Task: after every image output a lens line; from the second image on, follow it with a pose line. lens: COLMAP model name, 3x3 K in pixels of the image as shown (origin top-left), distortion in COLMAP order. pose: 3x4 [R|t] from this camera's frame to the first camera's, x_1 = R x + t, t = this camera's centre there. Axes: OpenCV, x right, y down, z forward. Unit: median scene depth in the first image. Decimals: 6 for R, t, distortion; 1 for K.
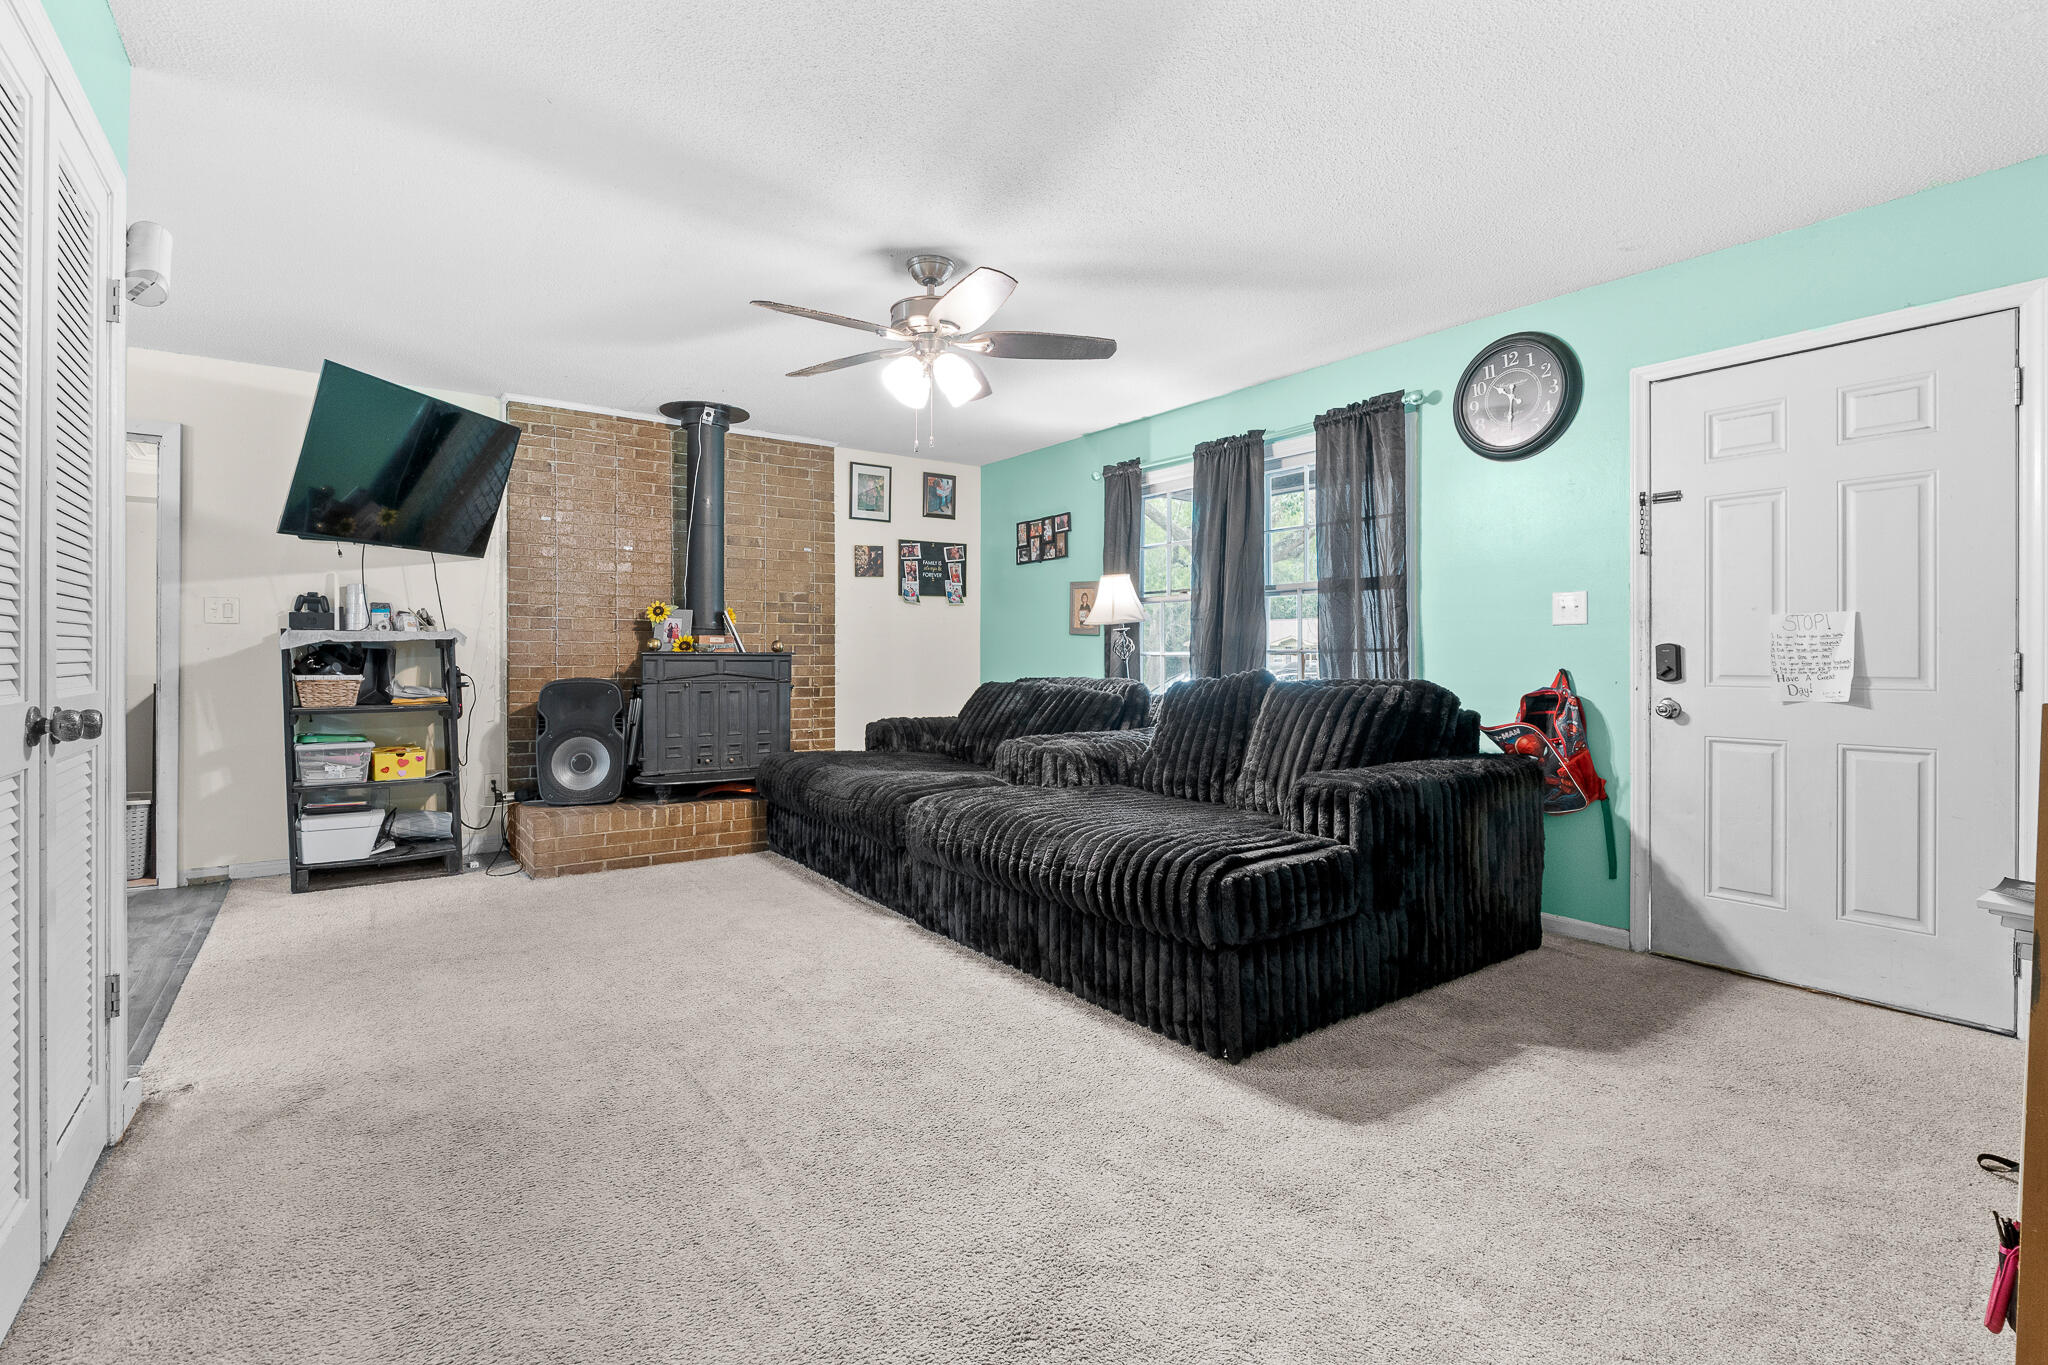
lens RADIAL K [[938.1, 0, 1016.0], [0, 938.1, 667.8], [0, 0, 1]] dist [-0.005227, 0.000276]
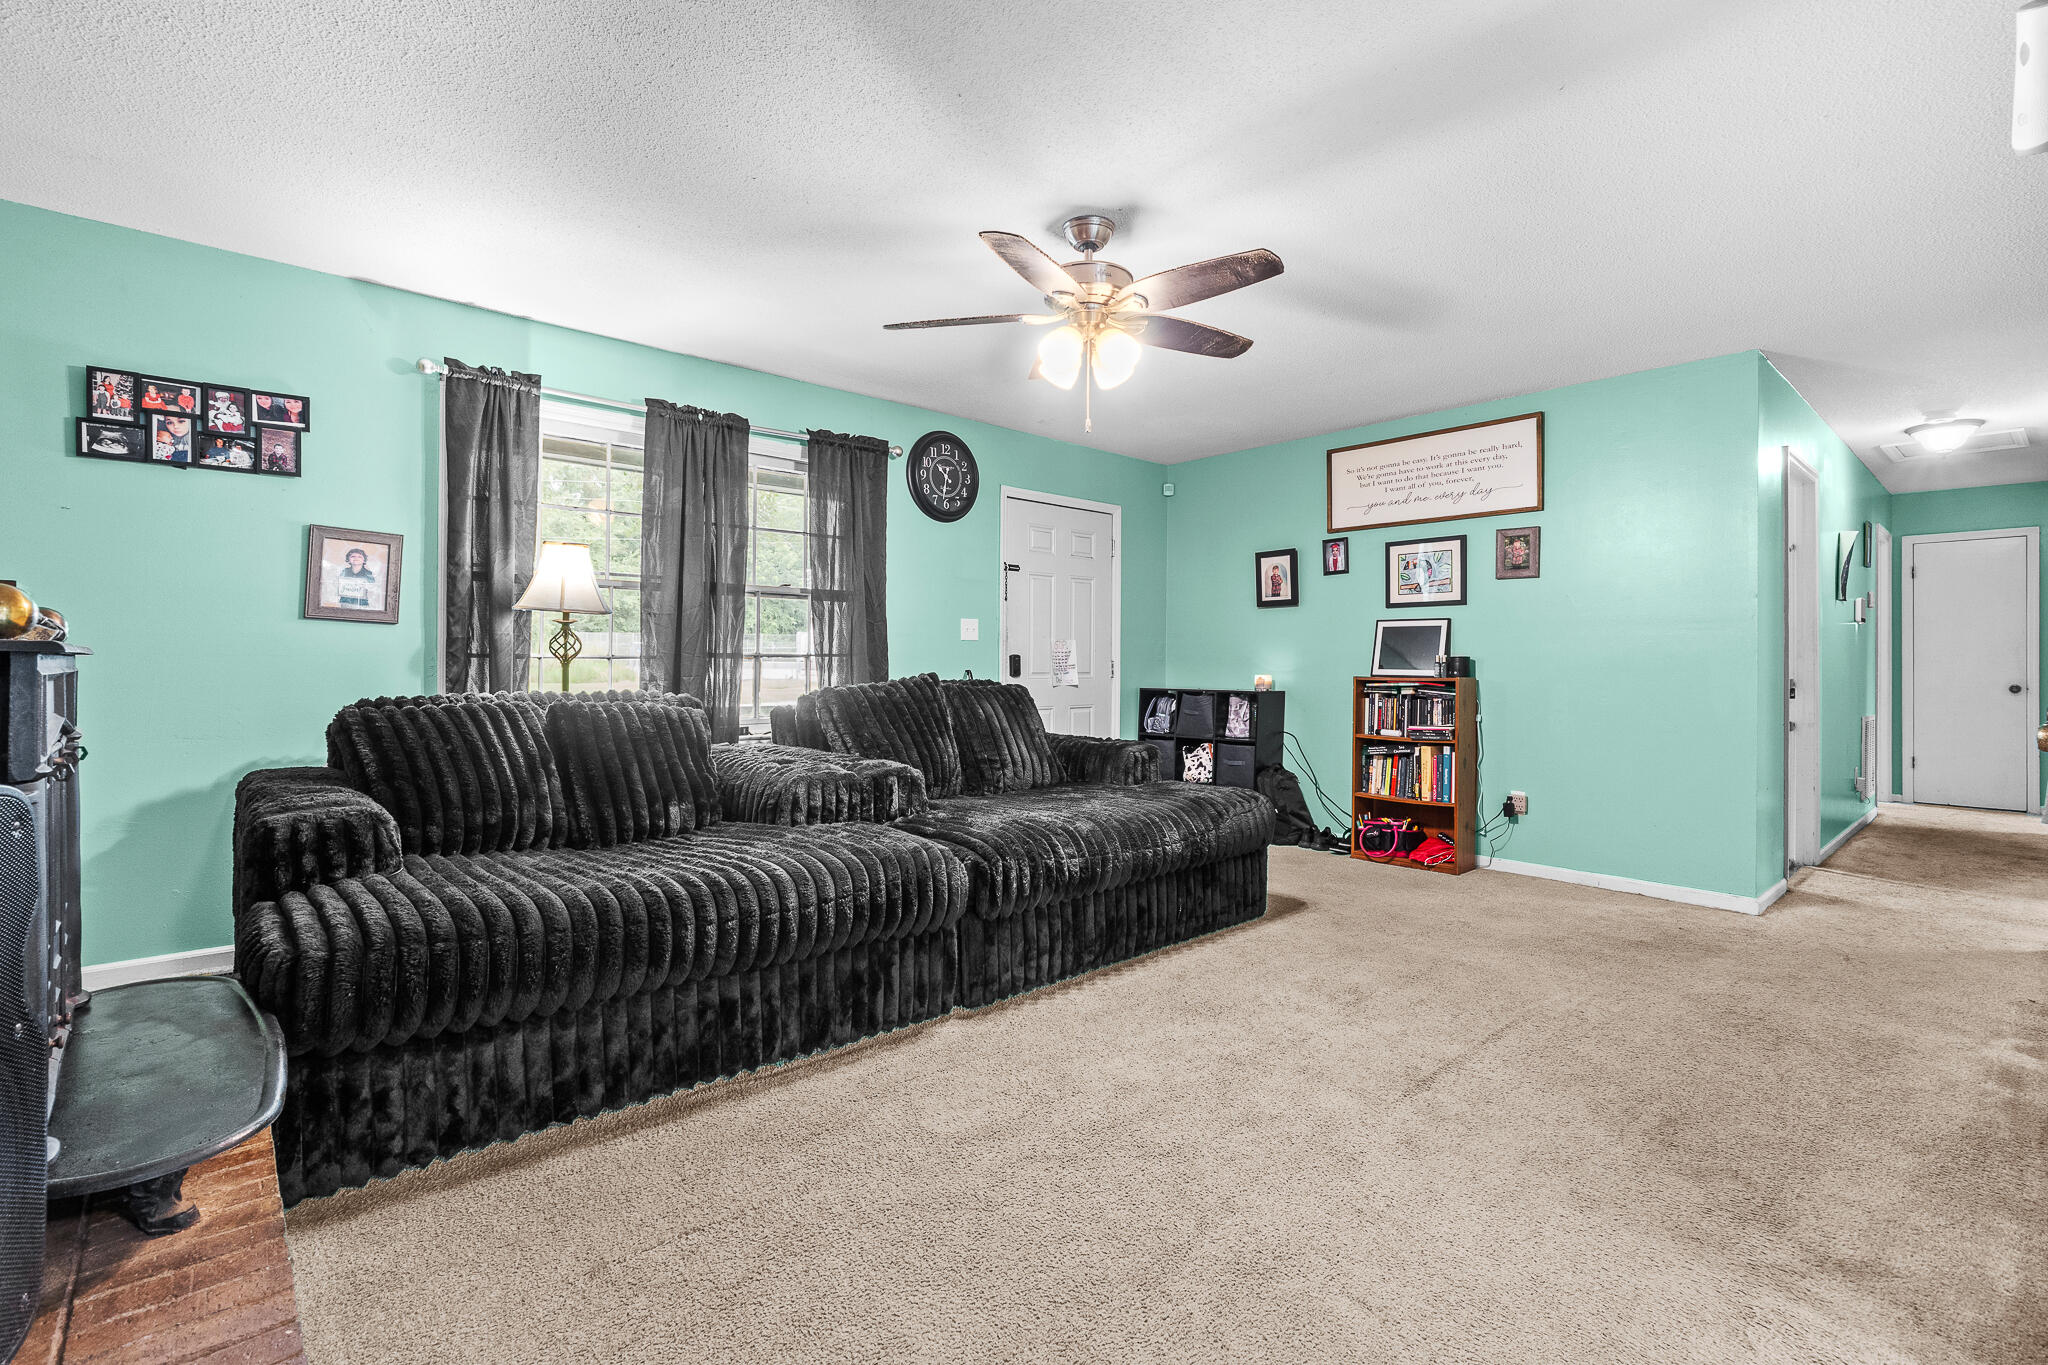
lens RADIAL K [[938.1, 0, 1012.6], [0, 938.1, 668.4], [0, 0, 1]] dist [-0.005227, 0.000276]
pose [[-0.101186, -0.011830, 0.994797, -0.647617], [0.000779, 0.999928, 0.011971, -0.013818], [-0.994867, 0.001987, -0.101170, 0.766480]]
